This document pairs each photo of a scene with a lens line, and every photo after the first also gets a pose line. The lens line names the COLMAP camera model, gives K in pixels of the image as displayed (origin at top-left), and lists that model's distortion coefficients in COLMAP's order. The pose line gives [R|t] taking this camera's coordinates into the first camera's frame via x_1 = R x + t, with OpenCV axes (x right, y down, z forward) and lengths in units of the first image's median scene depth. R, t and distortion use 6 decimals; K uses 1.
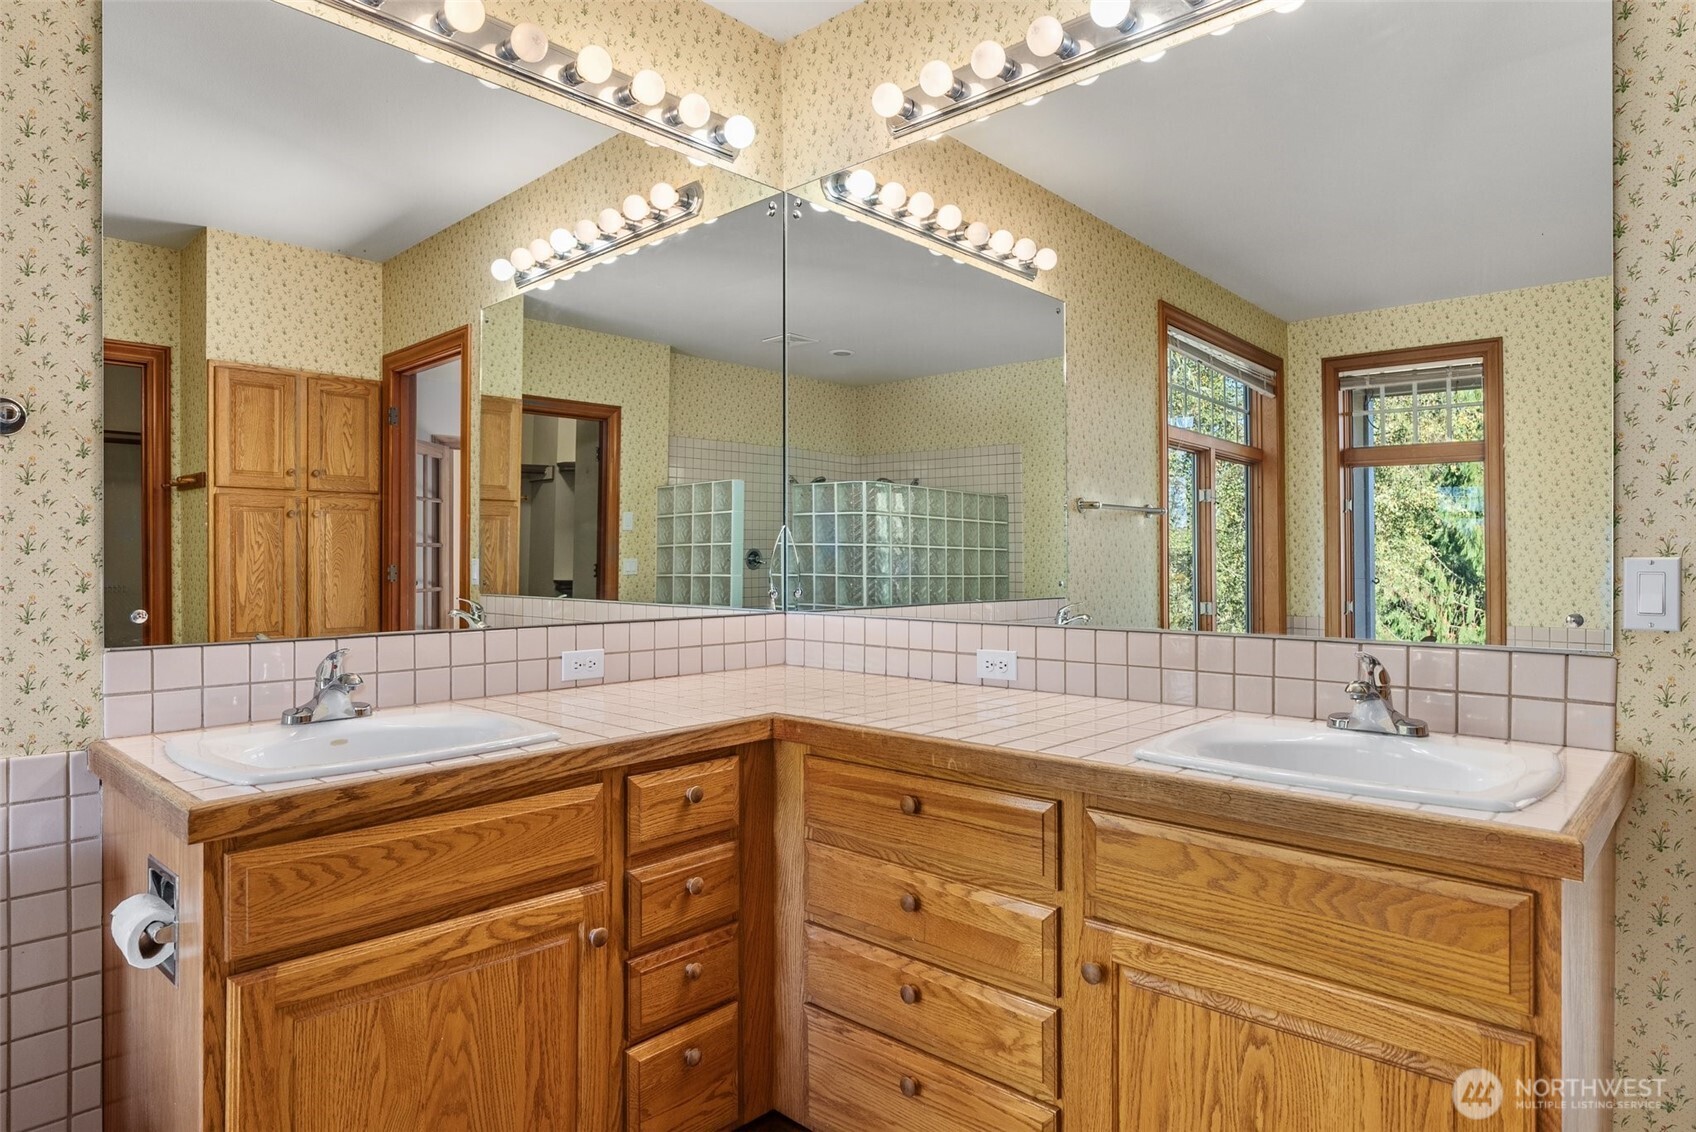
lens RADIAL K [[957.9, 0, 849.1], [0, 957.9, 561.6], [0, 0, 1]] dist [0.001287, 0.000250]
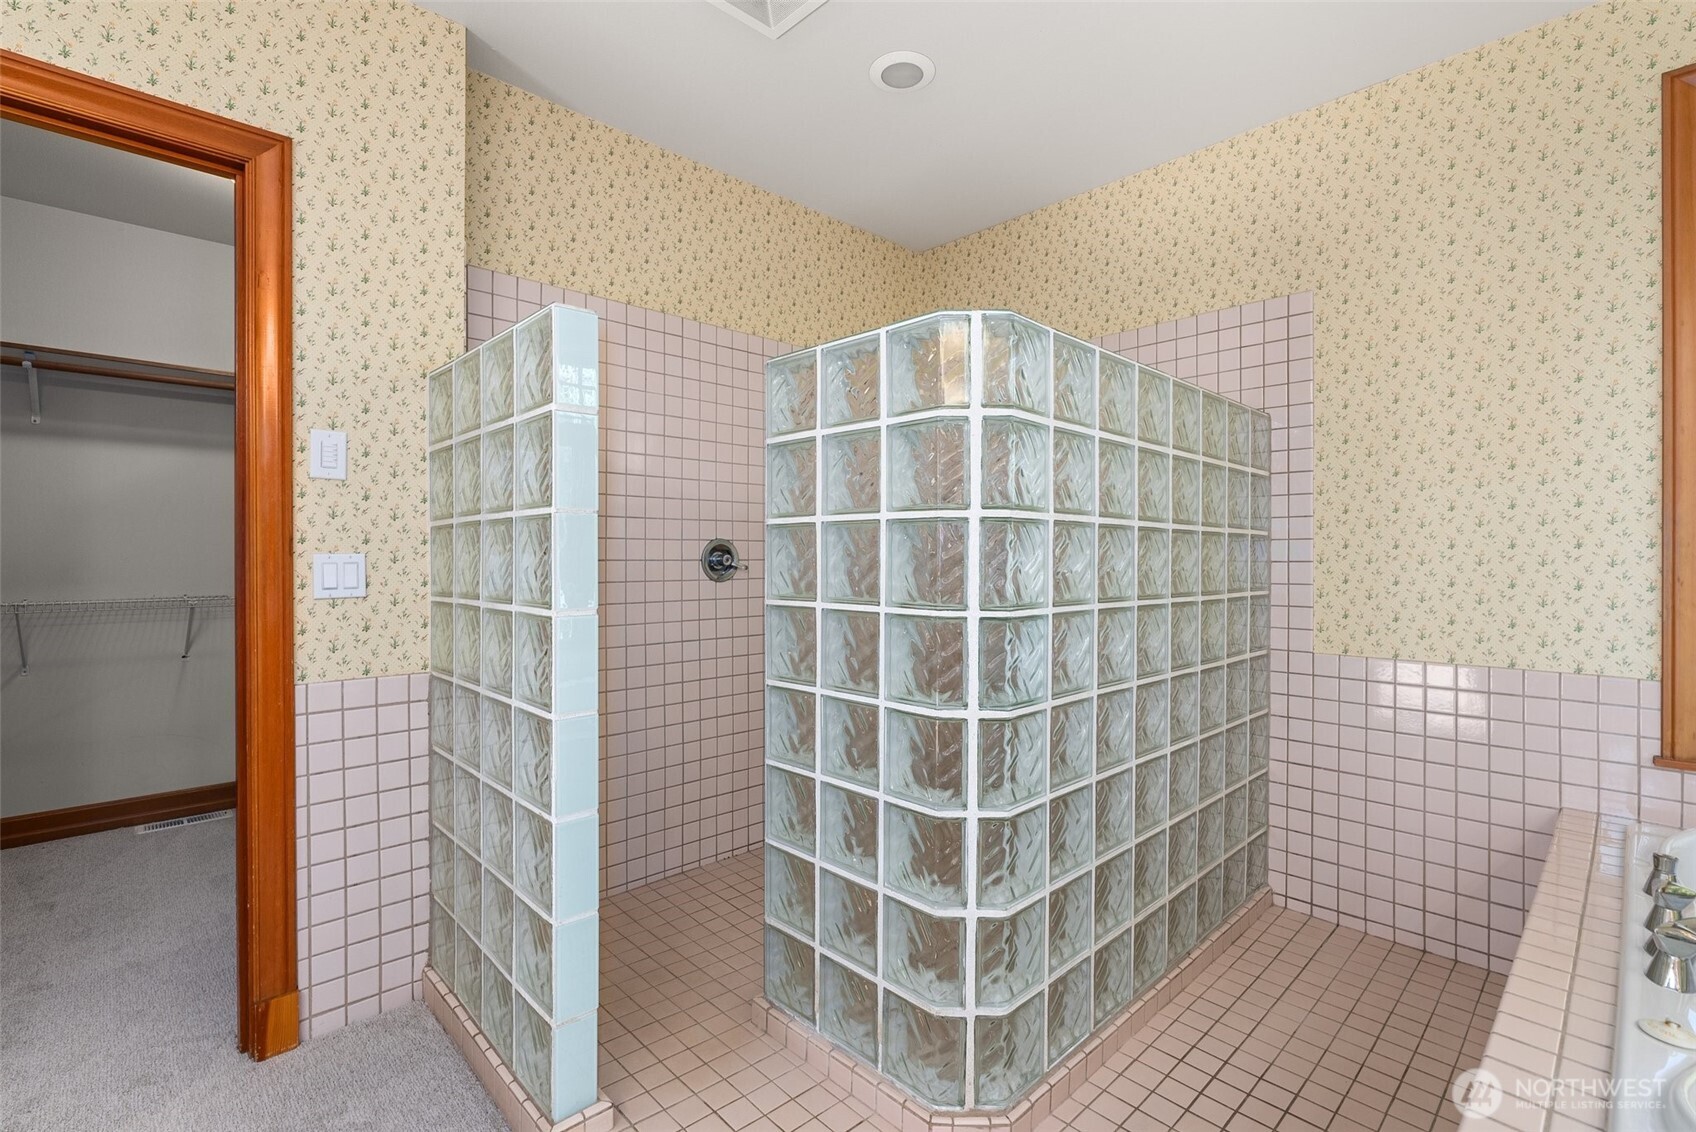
lens RADIAL K [[770.3, 0, 844.0], [0, 770.3, 561.2], [0, 0, 1]] dist [-0.000590, -0.000046]
pose [[0.998131, 0.002375, -0.061062, -0.010614], [-0.001890, 0.999966, 0.007990, -0.003737], [0.061078, -0.007860, 0.998102, 0.712476]]
